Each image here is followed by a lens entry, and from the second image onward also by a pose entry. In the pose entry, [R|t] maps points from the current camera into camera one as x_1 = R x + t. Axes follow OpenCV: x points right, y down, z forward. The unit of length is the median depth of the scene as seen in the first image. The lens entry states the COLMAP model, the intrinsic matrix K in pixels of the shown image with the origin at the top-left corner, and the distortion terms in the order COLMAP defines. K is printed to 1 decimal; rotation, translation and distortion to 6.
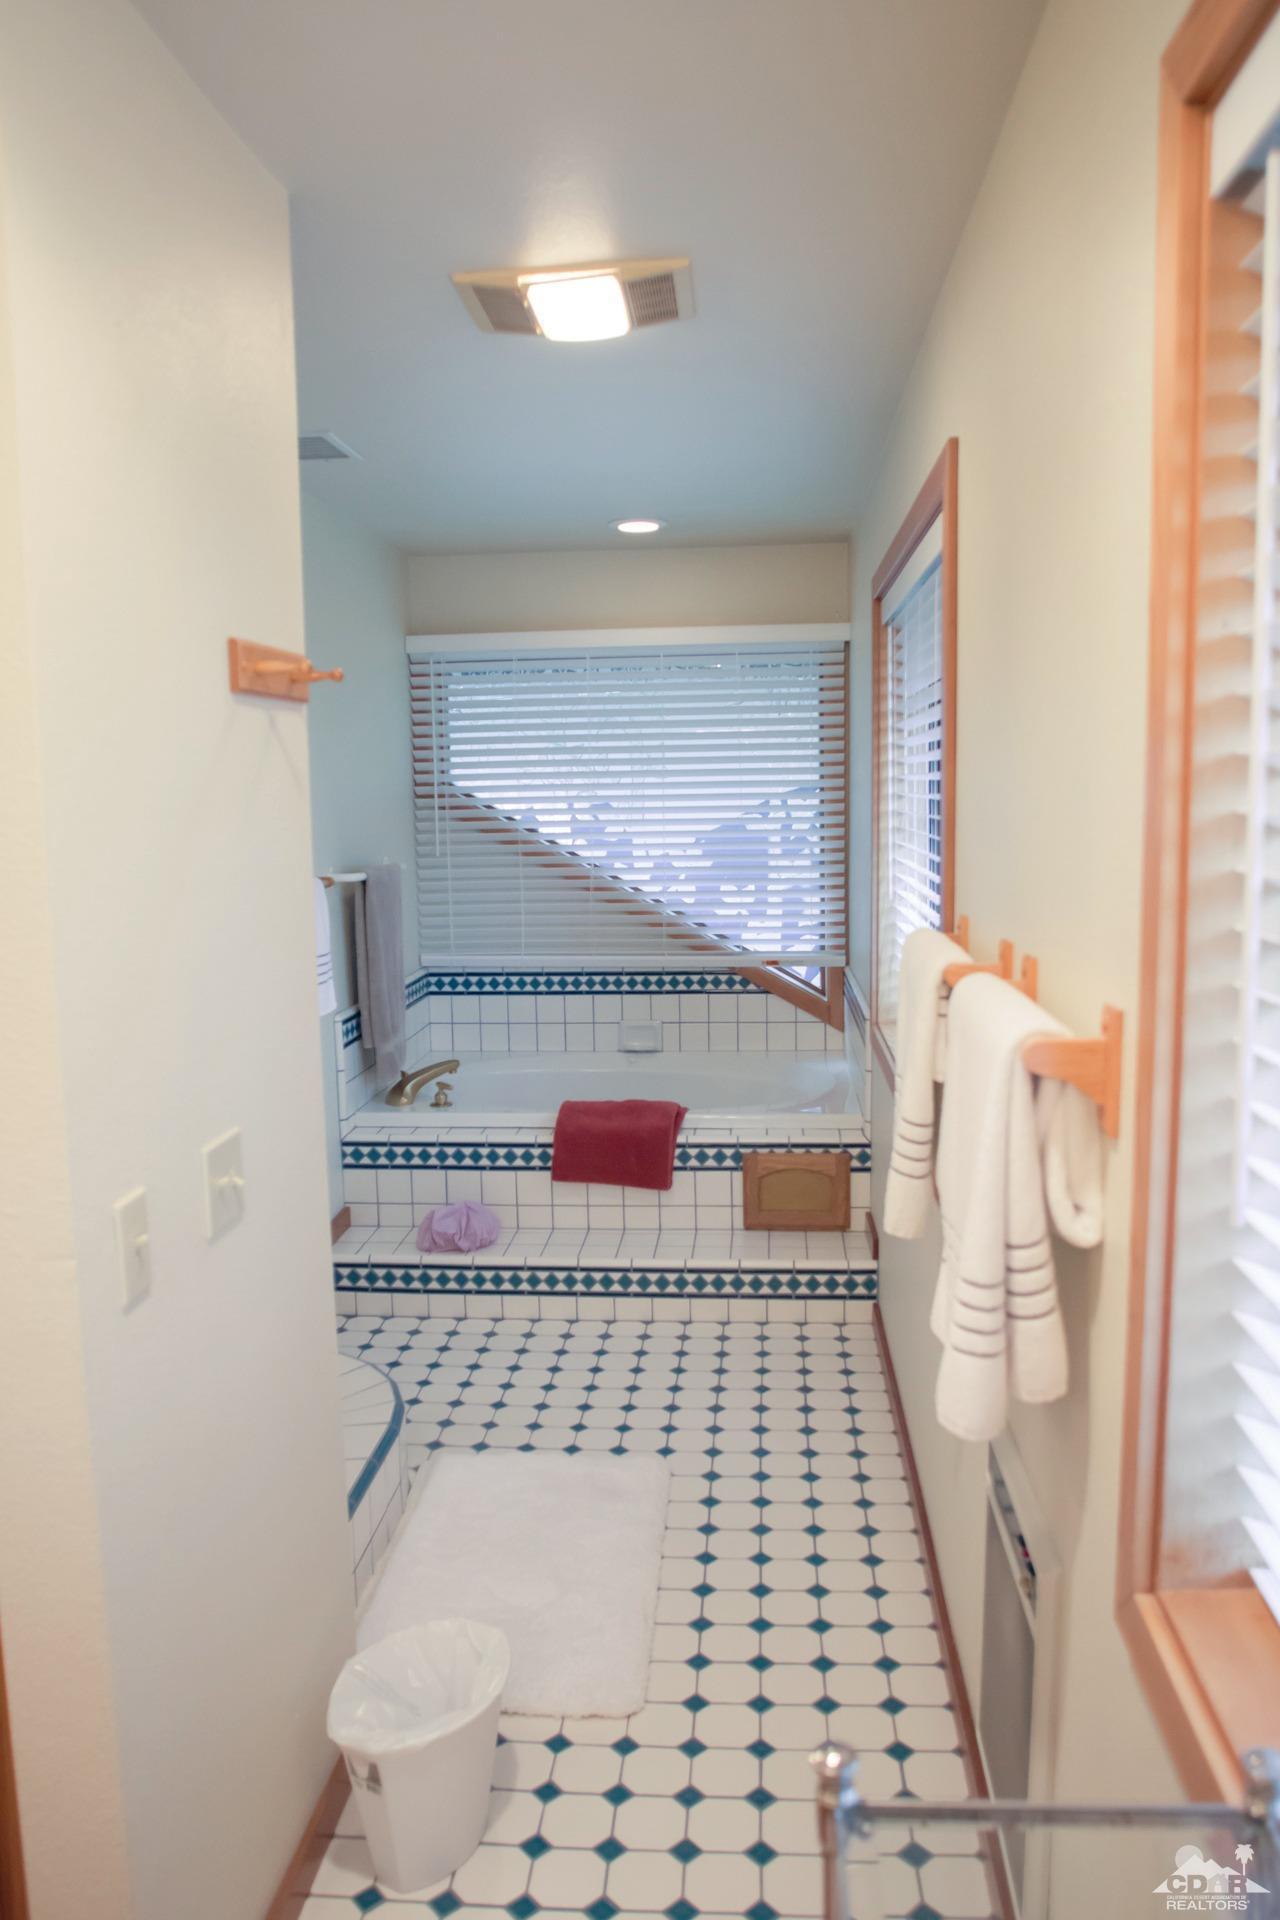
lens RADIAL K [[1341.2, 0, 639.8], [0, 1341.2, 960.4], [0, 0, 1]] dist [-0.039067, 0.001306]
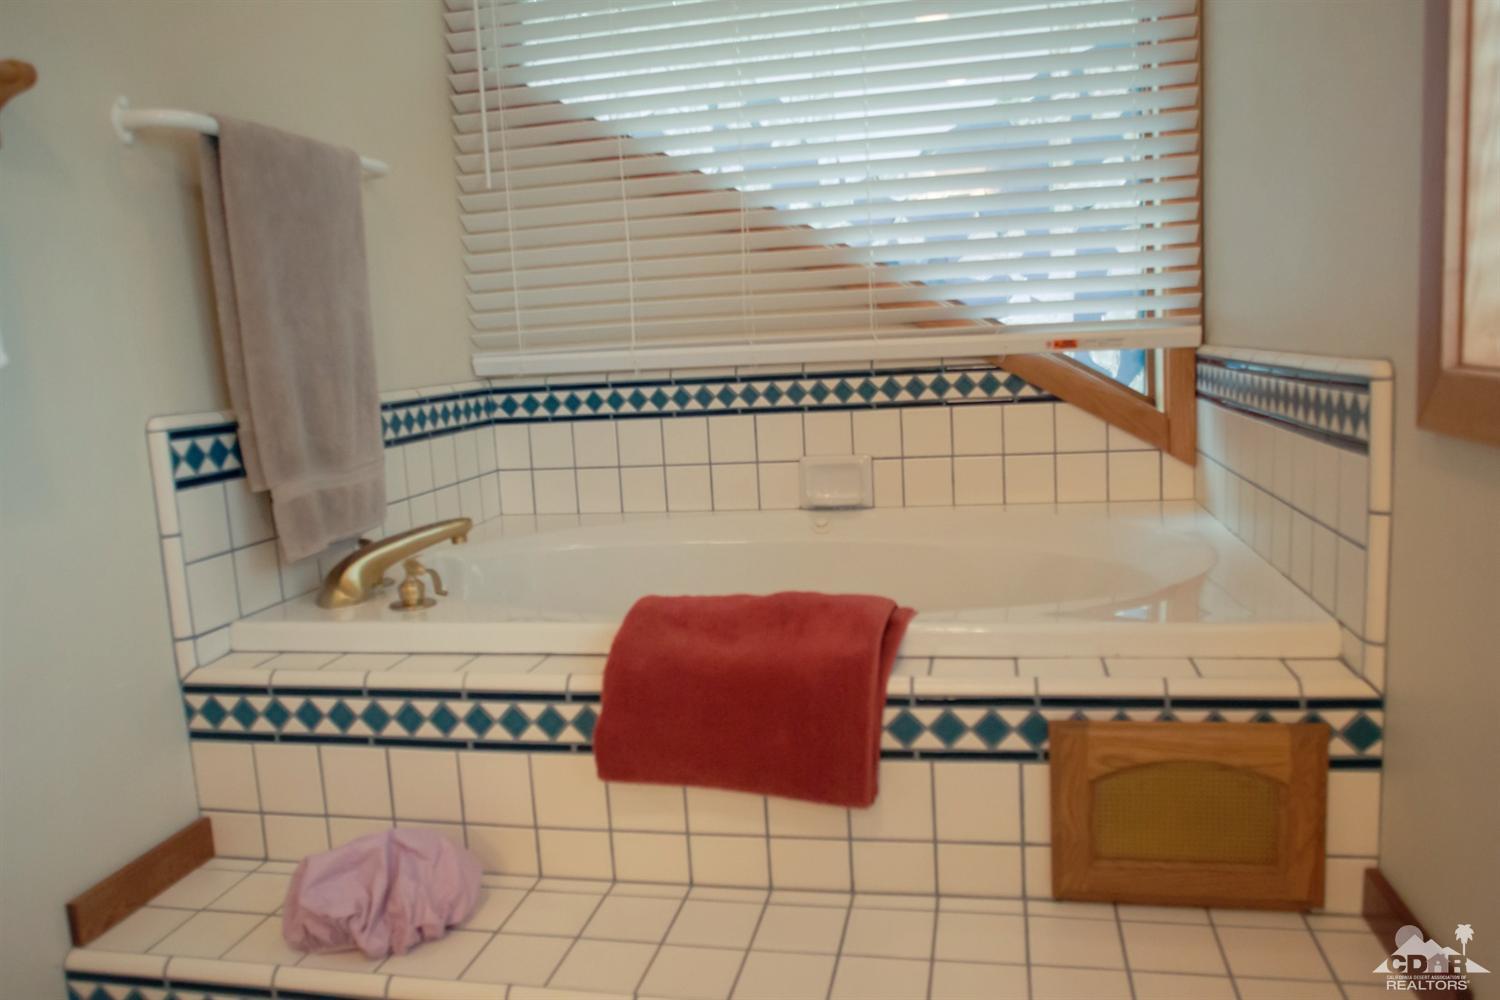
lens RADIAL K [[1047.8, 0, 754.5], [0, 1047.8, 498.8], [0, 0, 1]] dist [-0.039067, 0.001306]
pose [[0.991779, -0.019798, -0.126419, 0.028638], [0.022343, 0.999575, 0.018741, 0.066836], [0.125994, -0.021412, 0.991800, 0.661310]]
